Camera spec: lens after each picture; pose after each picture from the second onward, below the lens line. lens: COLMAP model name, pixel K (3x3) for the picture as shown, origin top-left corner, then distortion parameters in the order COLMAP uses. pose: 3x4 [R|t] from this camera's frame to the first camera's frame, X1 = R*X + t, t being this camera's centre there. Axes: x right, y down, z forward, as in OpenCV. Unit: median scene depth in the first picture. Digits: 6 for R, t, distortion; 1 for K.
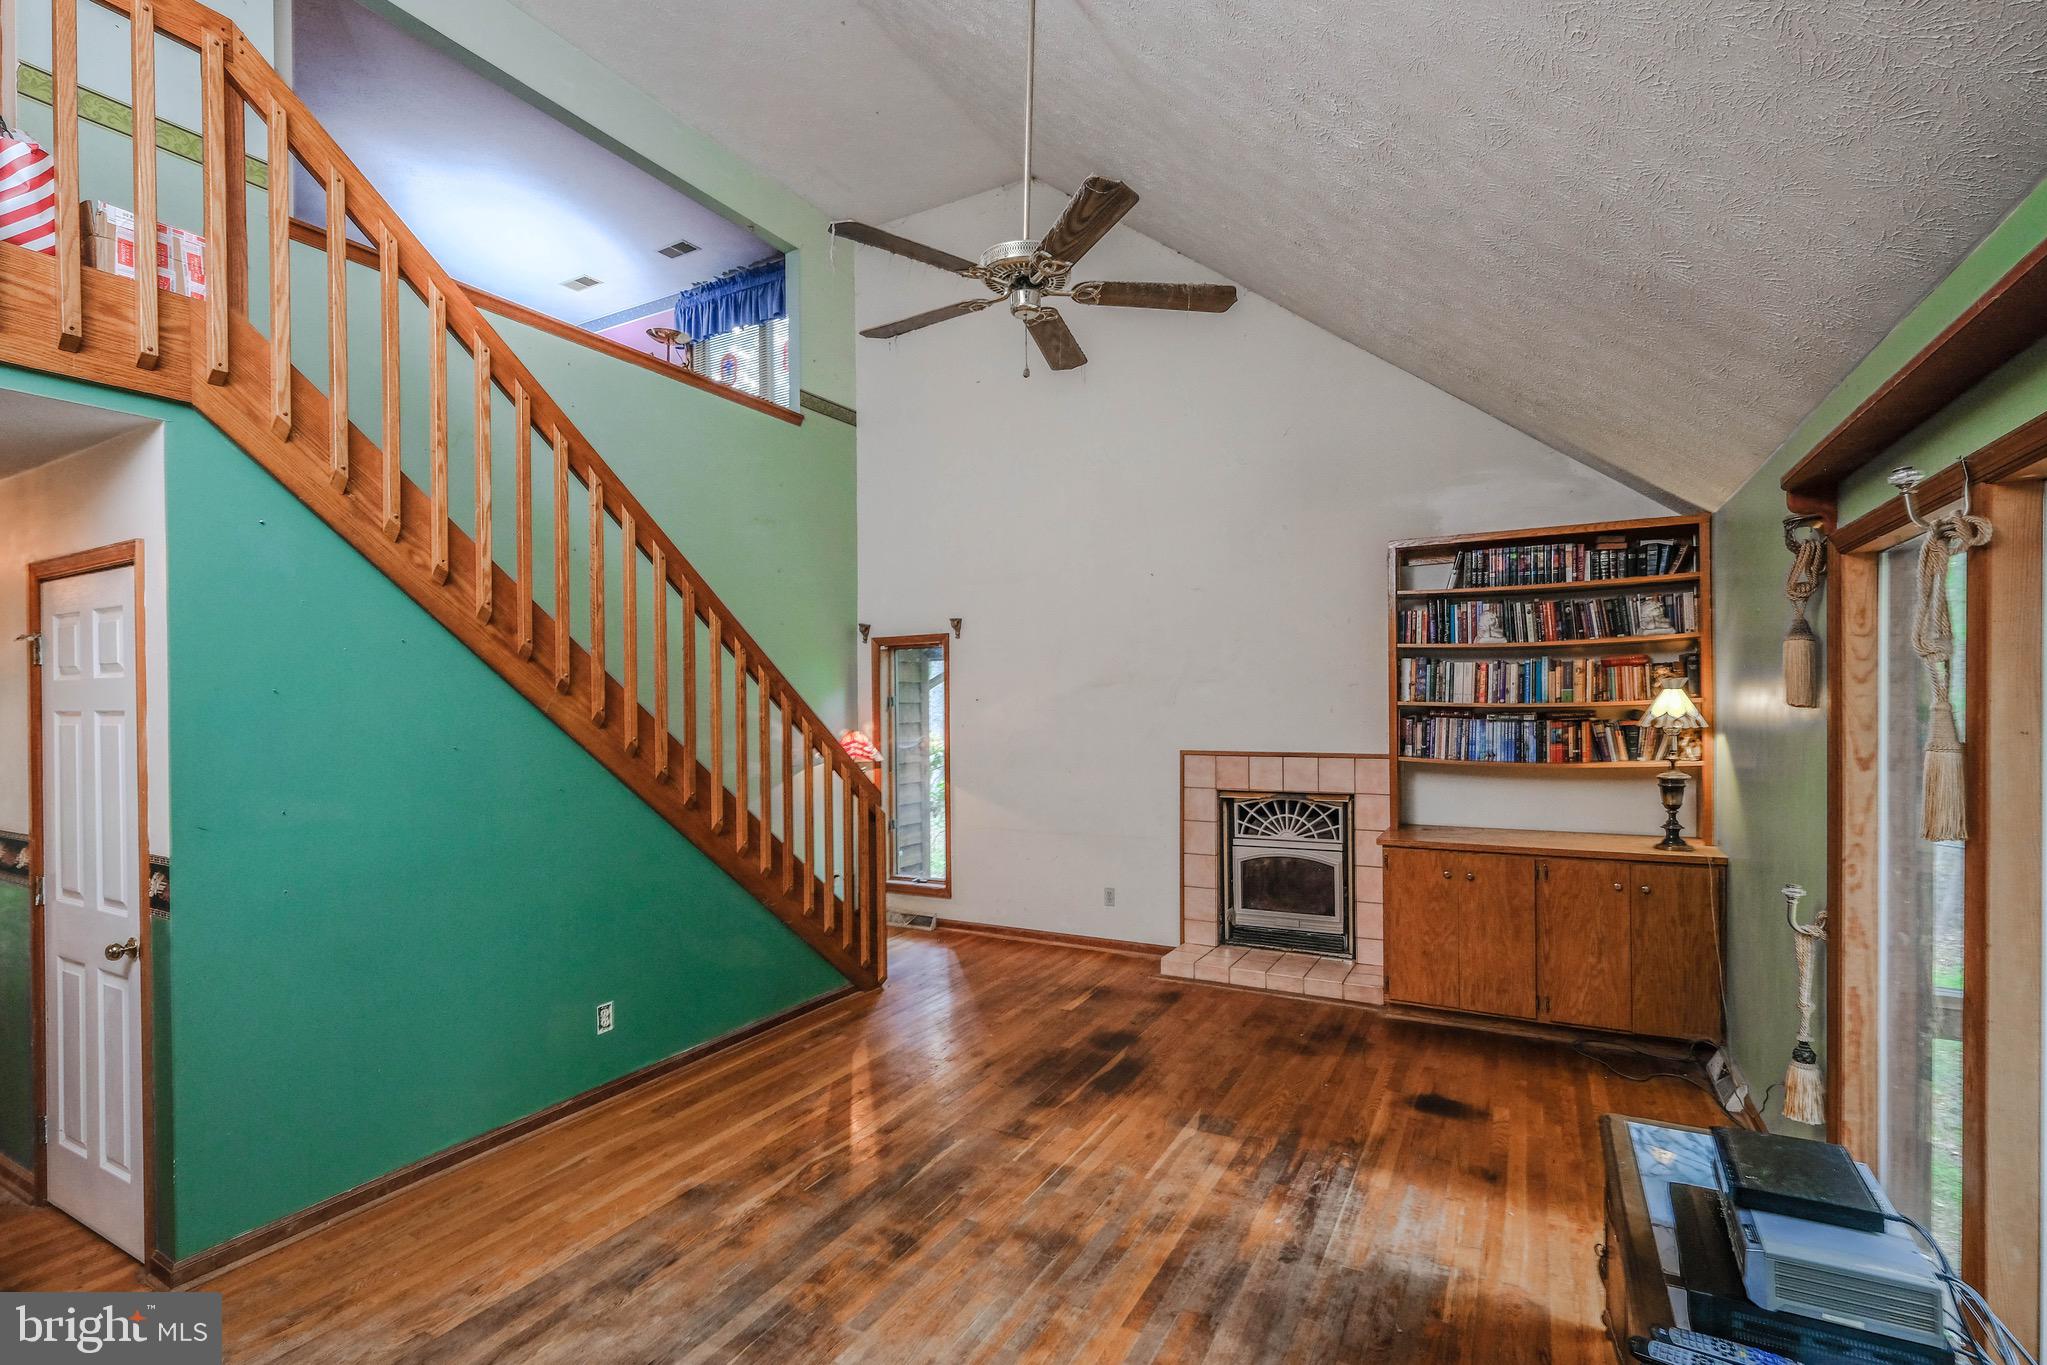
lens RADIAL K [[933.6, 0, 1029.9], [0, 933.6, 716.2], [0, 0, 1]] dist [-0.006465, -0.000337]
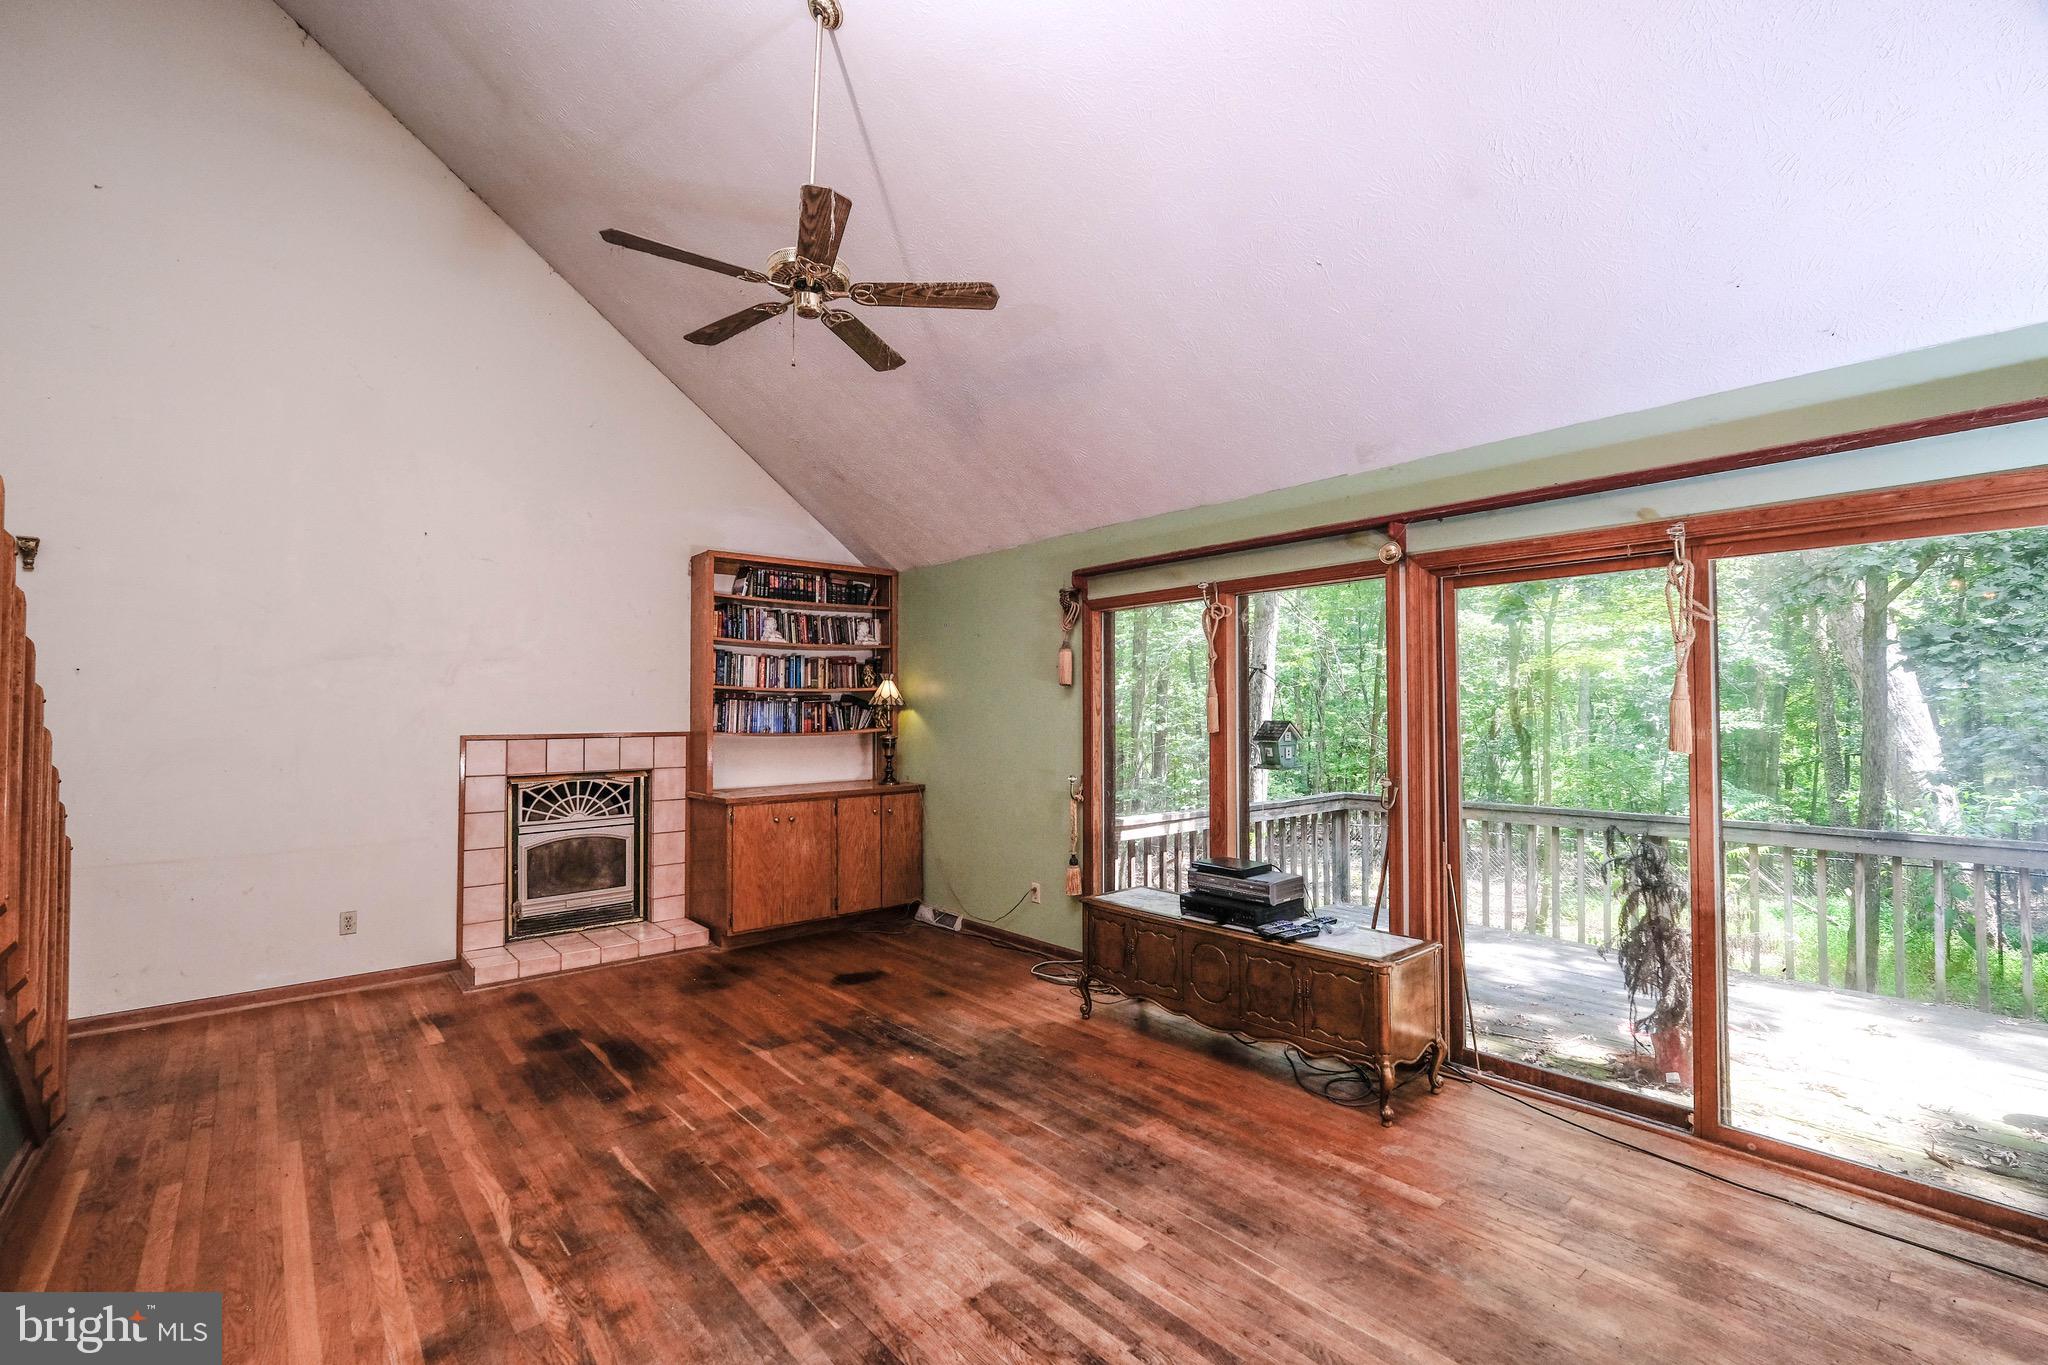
lens RADIAL K [[894.0, 0, 1024.0], [0, 894.0, 682.5], [0, 0, 1]] dist [-0.003525, -0.000382]
pose [[0.354003, 0.037411, 0.934496, -0.548266], [0.015233, 0.998836, -0.045757, 0.040022], [-0.935120, 0.030433, 0.353021, 0.232644]]
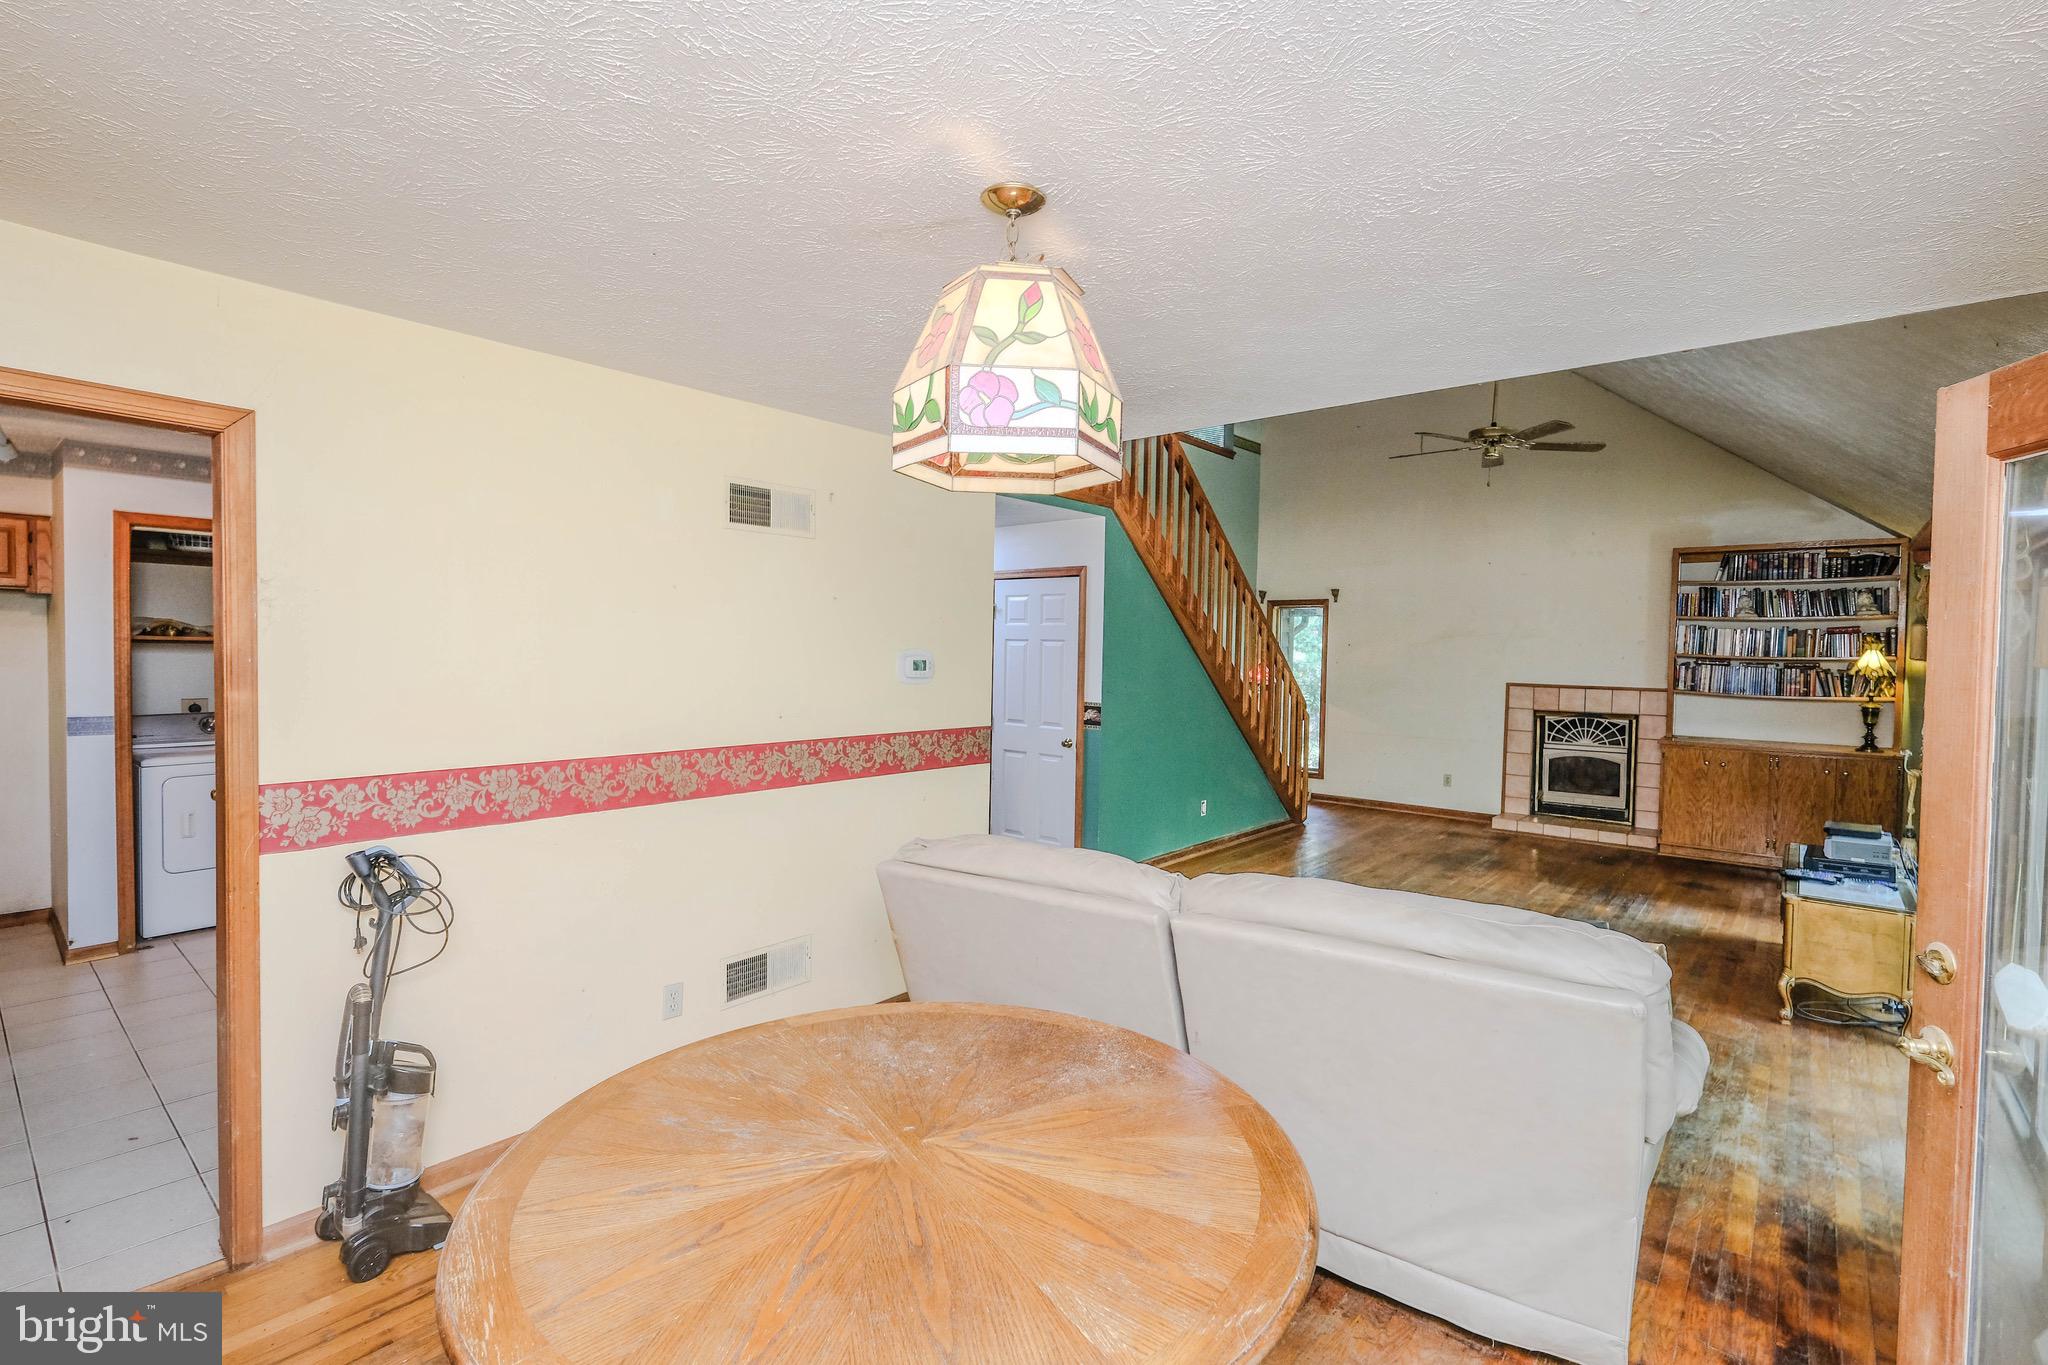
lens RADIAL K [[942.7, 0, 1024.0], [0, 942.7, 682.5], [0, 0, 1]] dist [-0.002792, -0.000311]
pose [[0.978625, 0.034858, -0.202679, -0.348159], [-0.030143, 0.999199, 0.026308, 0.023901], [0.203434, -0.019636, 0.978892, -0.754688]]
